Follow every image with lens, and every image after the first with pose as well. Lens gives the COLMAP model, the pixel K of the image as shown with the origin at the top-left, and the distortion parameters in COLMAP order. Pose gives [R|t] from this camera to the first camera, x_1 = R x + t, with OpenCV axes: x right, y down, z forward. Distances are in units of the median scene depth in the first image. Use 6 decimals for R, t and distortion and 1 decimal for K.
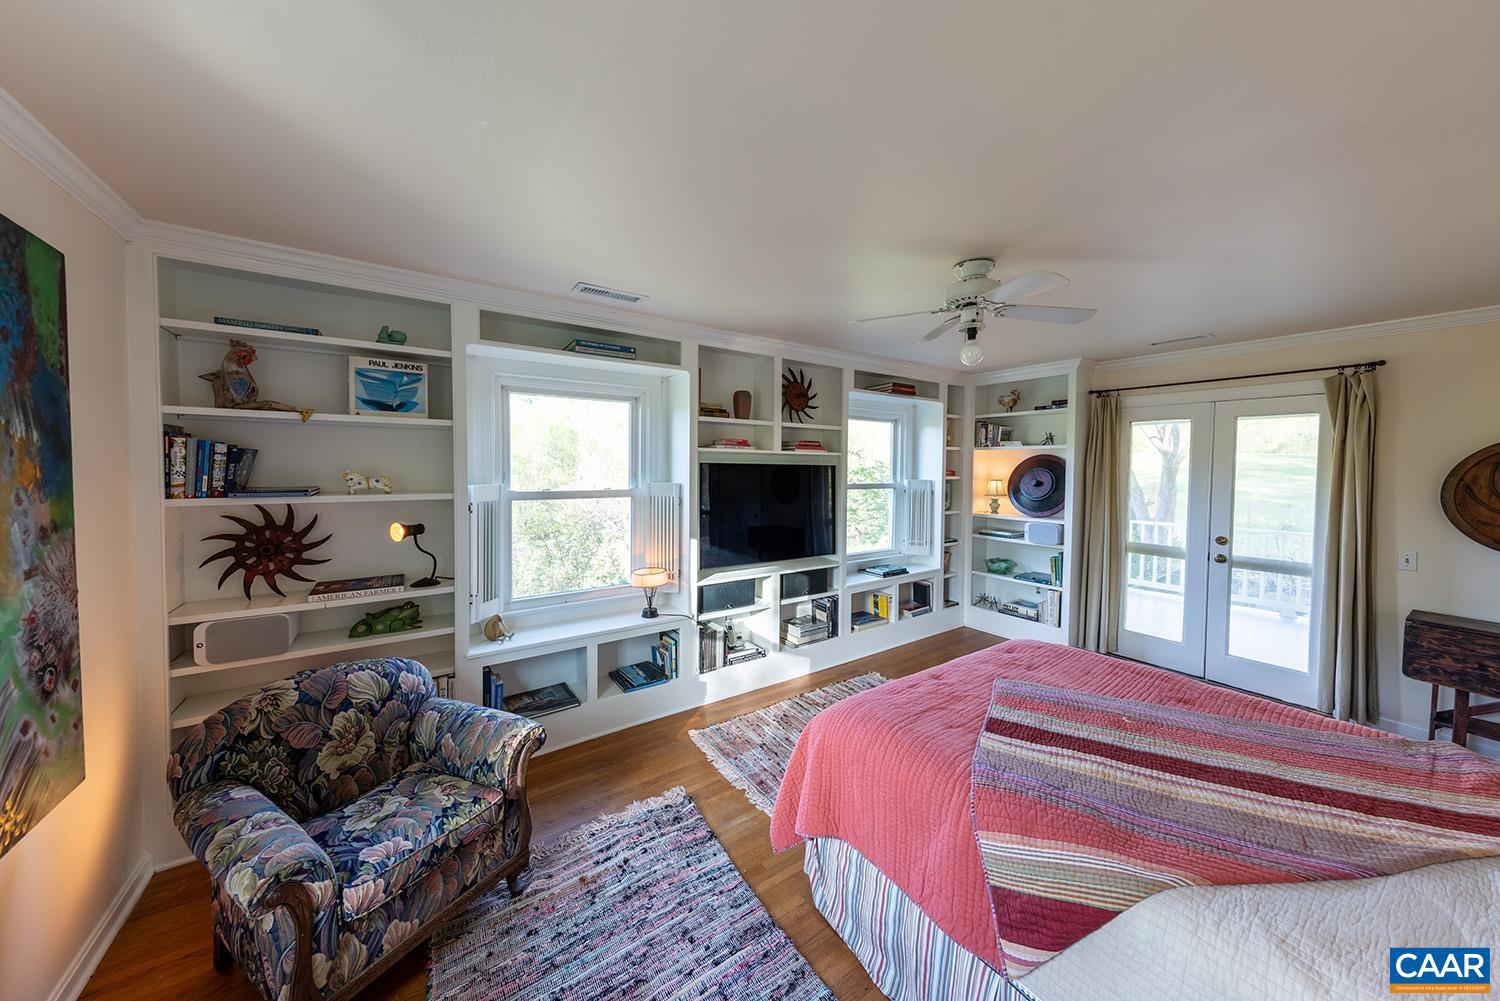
lens RADIAL K [[509.3, 0, 742.4], [0, 509.3, 481.8], [0, 0, 1]] dist [0.000894, 0.000101]
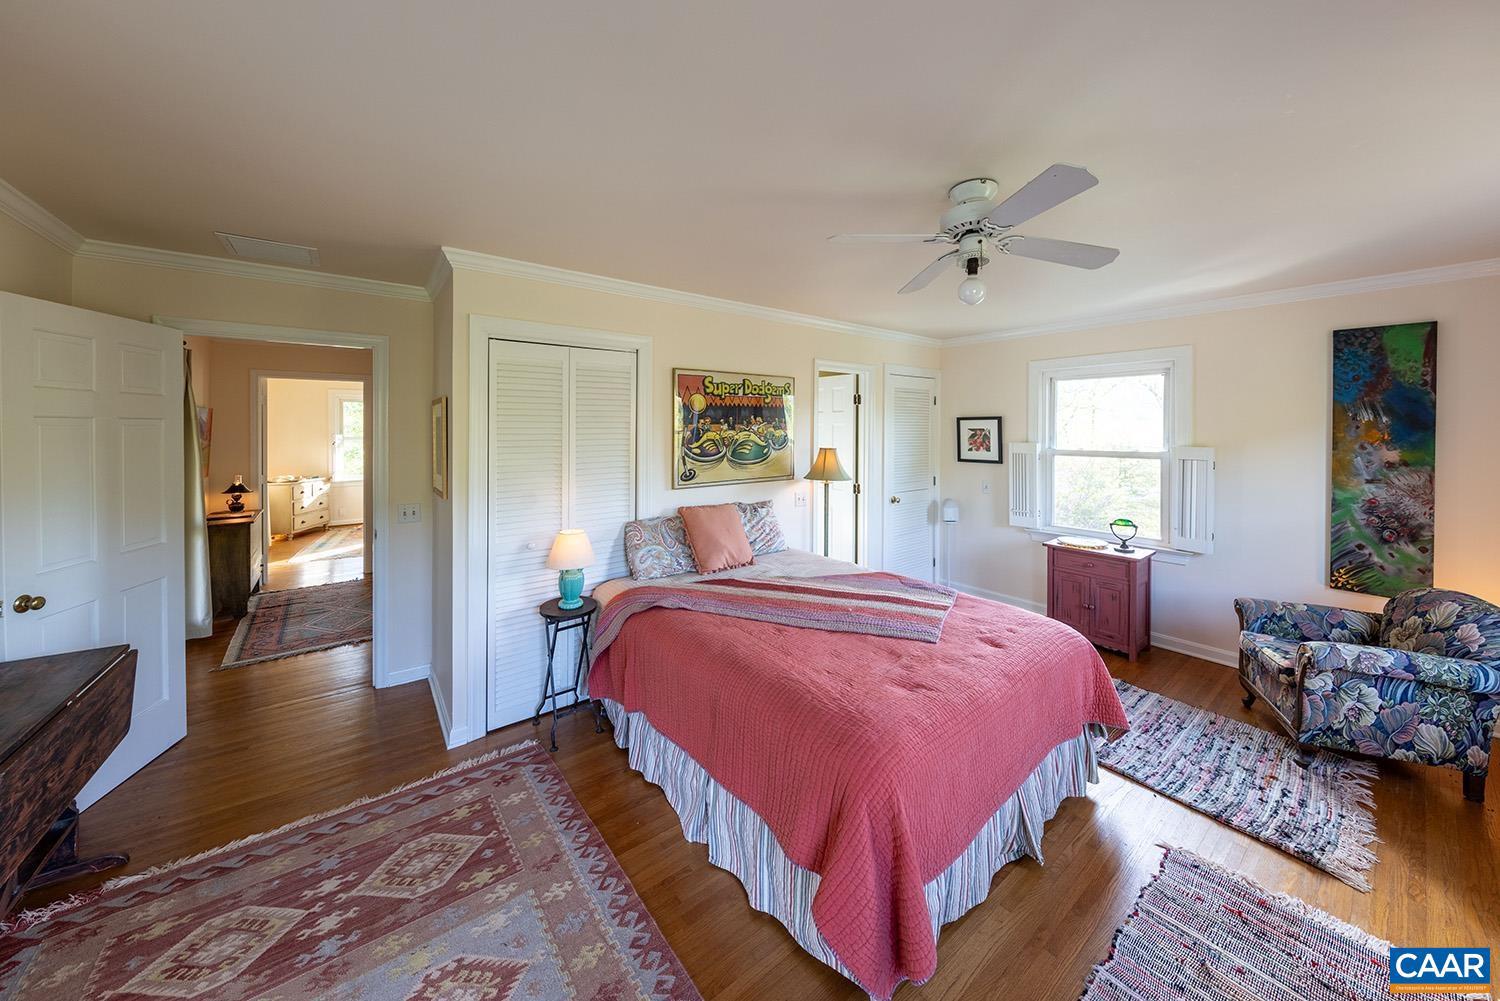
lens RADIAL K [[532.6, 0, 745.5], [0, 532.6, 431.0], [0, 0, 1]] dist [0.000832, 0.000048]
pose [[-0.998287, -0.009212, -0.057772, 0.582017], [-0.011368, 0.999247, 0.037106, -0.037468], [0.057387, 0.037699, -0.997640, 1.244334]]
